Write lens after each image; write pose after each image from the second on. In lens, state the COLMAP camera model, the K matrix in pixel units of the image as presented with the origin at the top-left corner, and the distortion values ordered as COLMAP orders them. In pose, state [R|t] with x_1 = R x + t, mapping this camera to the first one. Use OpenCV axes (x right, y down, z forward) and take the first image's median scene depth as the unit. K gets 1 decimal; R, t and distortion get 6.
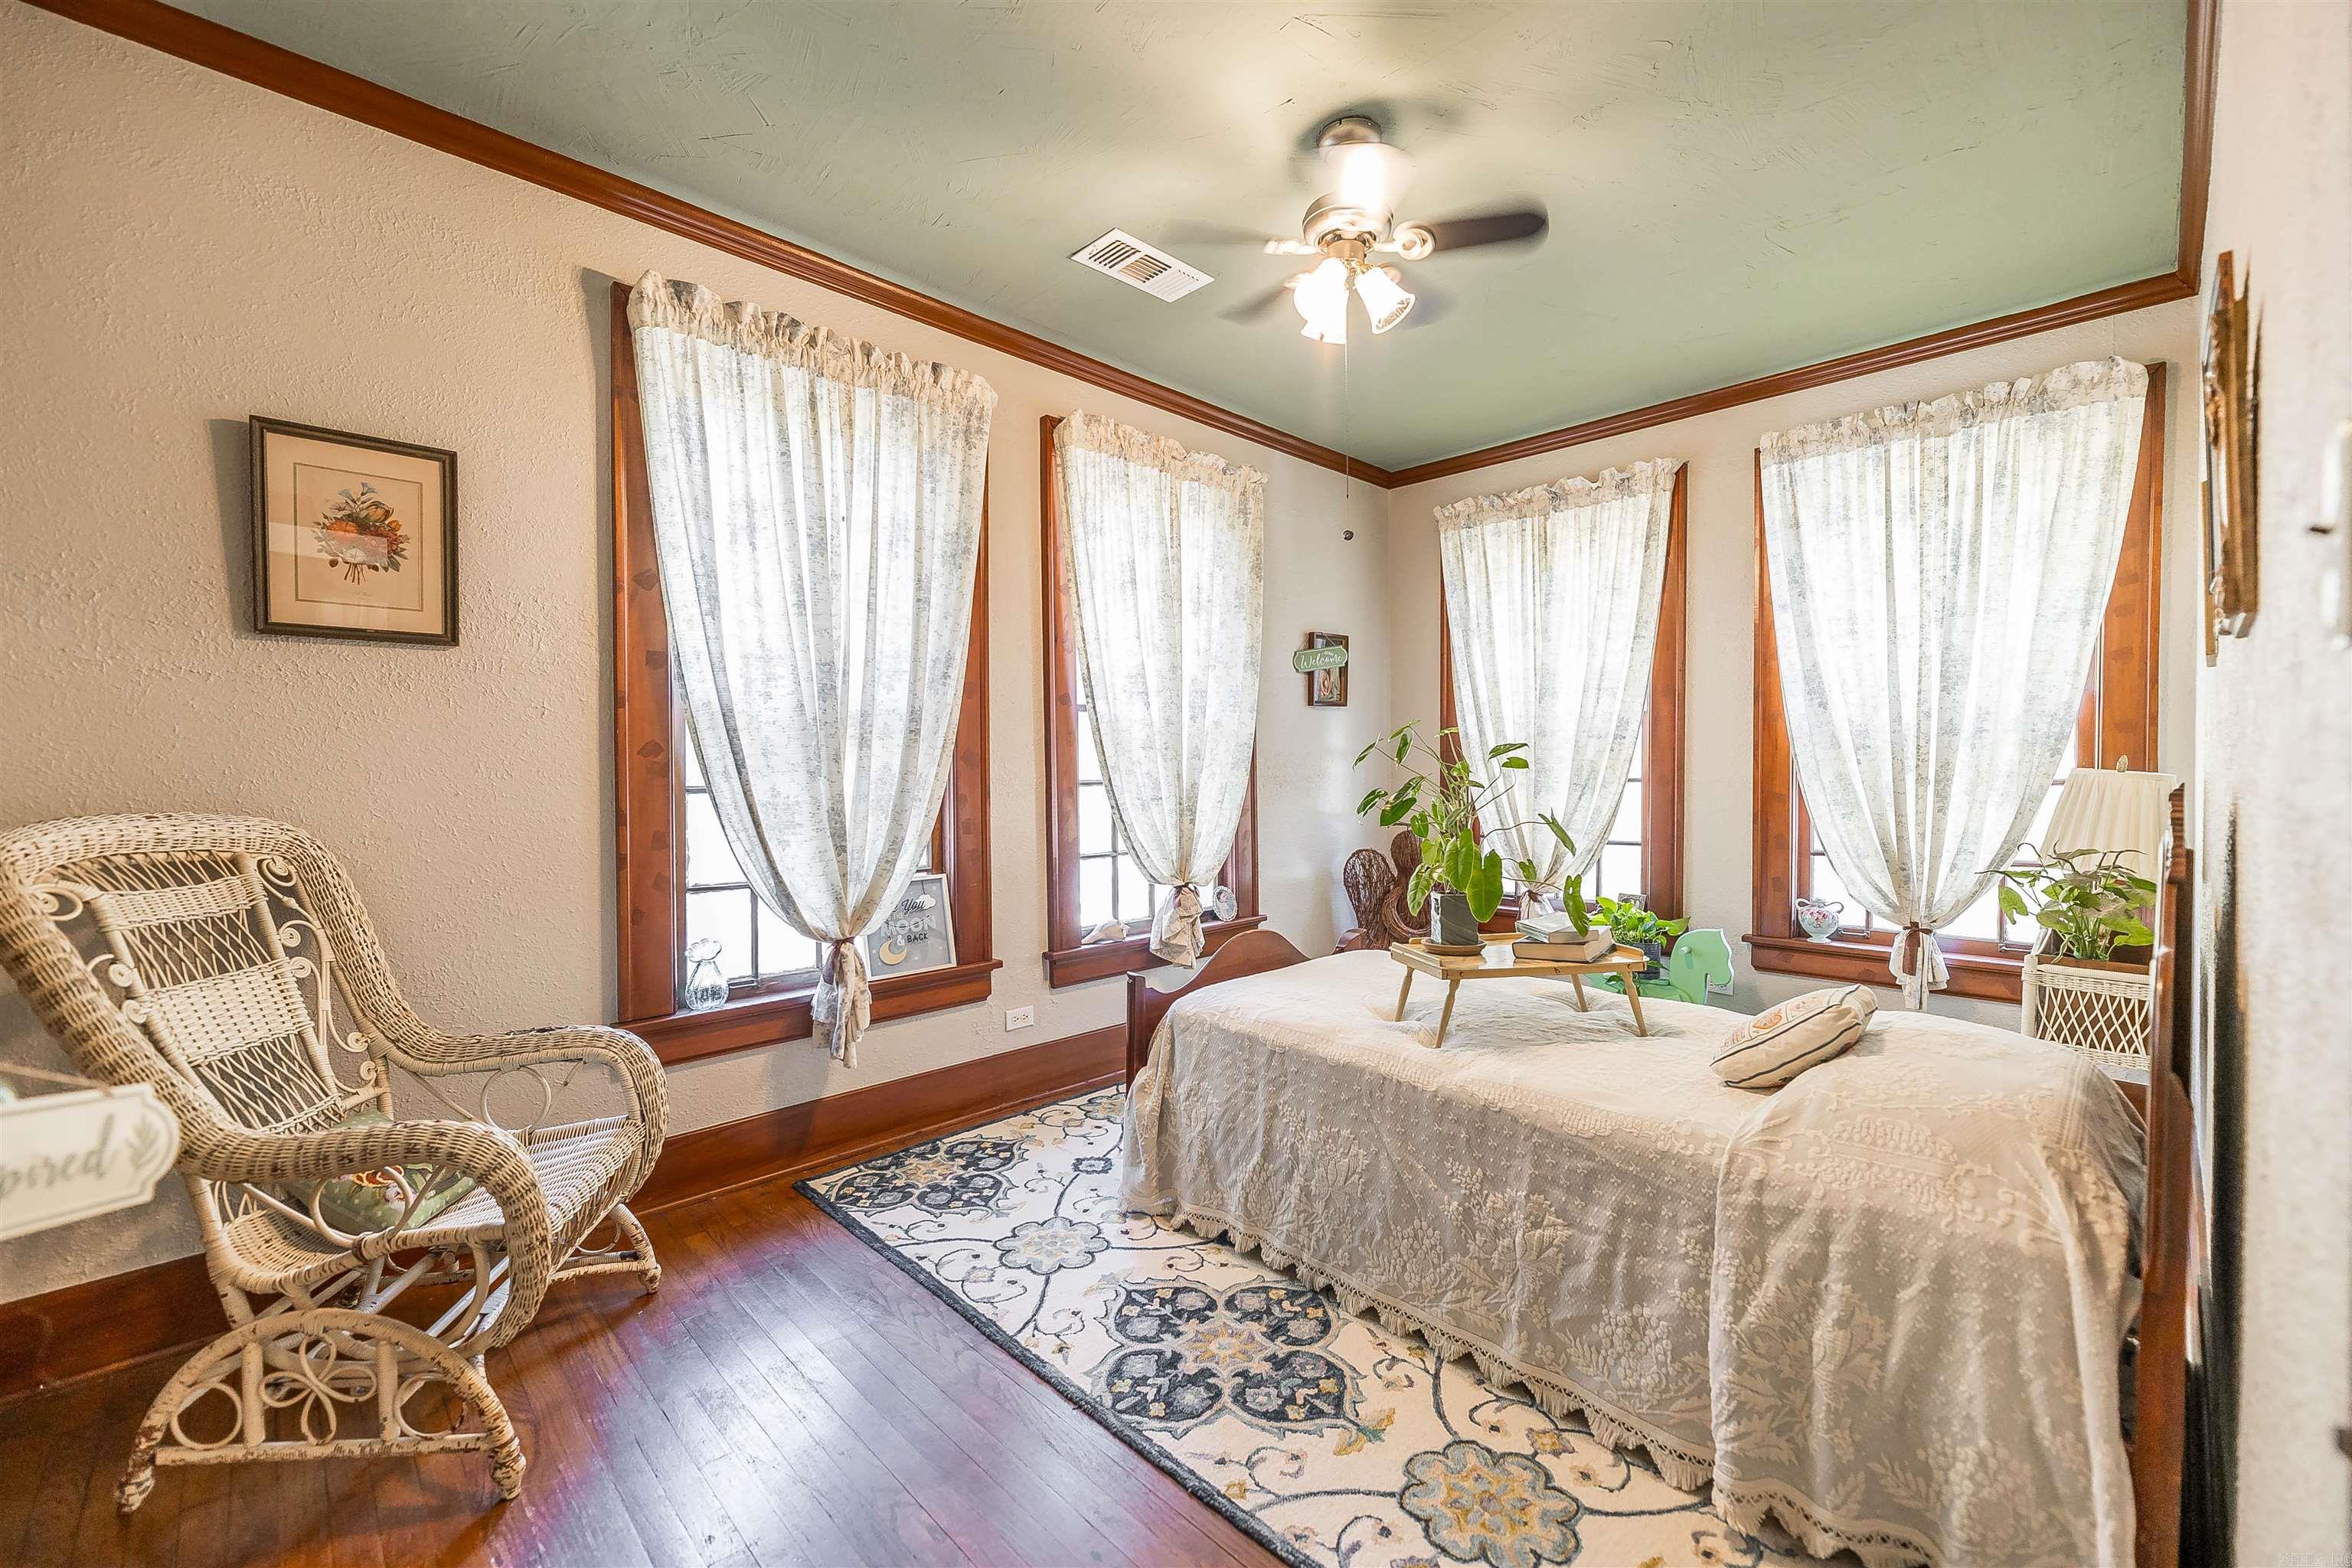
lens RADIAL K [[945.5, 0, 1179.3], [0, 945.5, 776.5], [0, 0, 1]] dist [-0.004584, -0.001292]
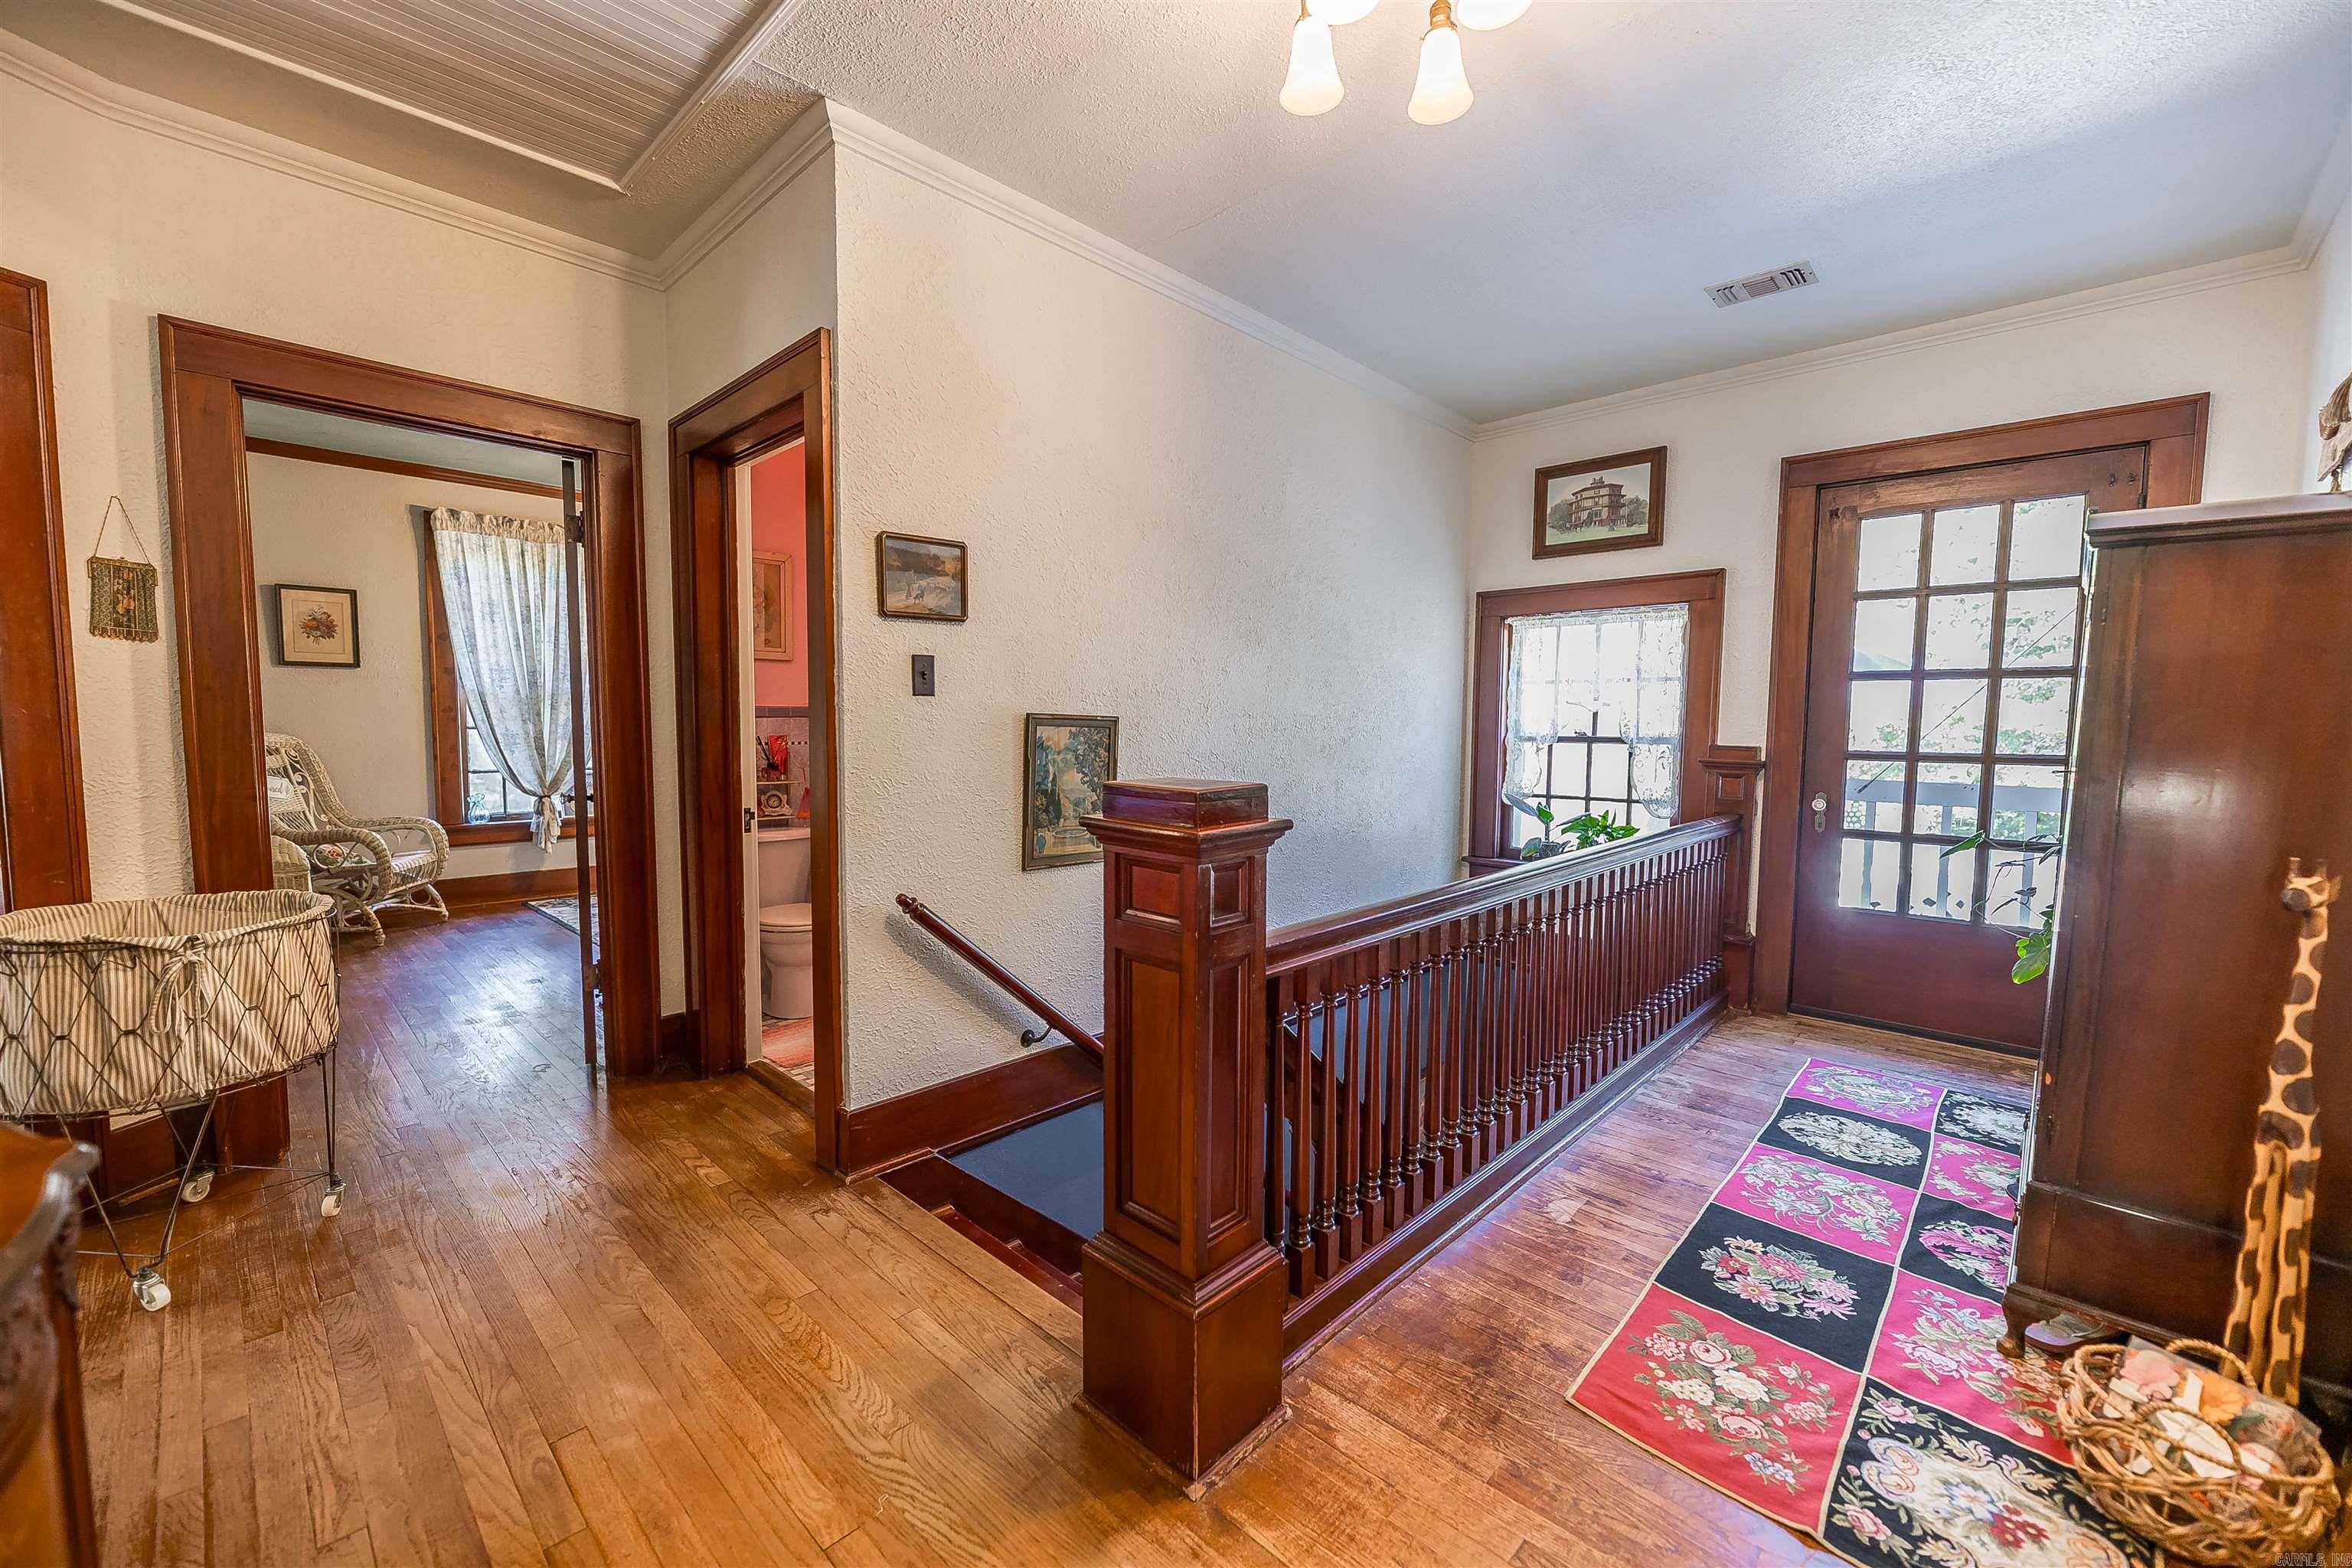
lens RADIAL K [[945.5, 0, 1171.6], [0, 945.5, 782.0], [0, 0, 1]] dist [-0.004584, -0.001292]
pose [[0.999530, 0.008098, 0.029554, 1.123954], [-0.009551, 0.998735, 0.049359, 0.016426], [-0.029117, -0.049618, 0.998344, -1.341587]]
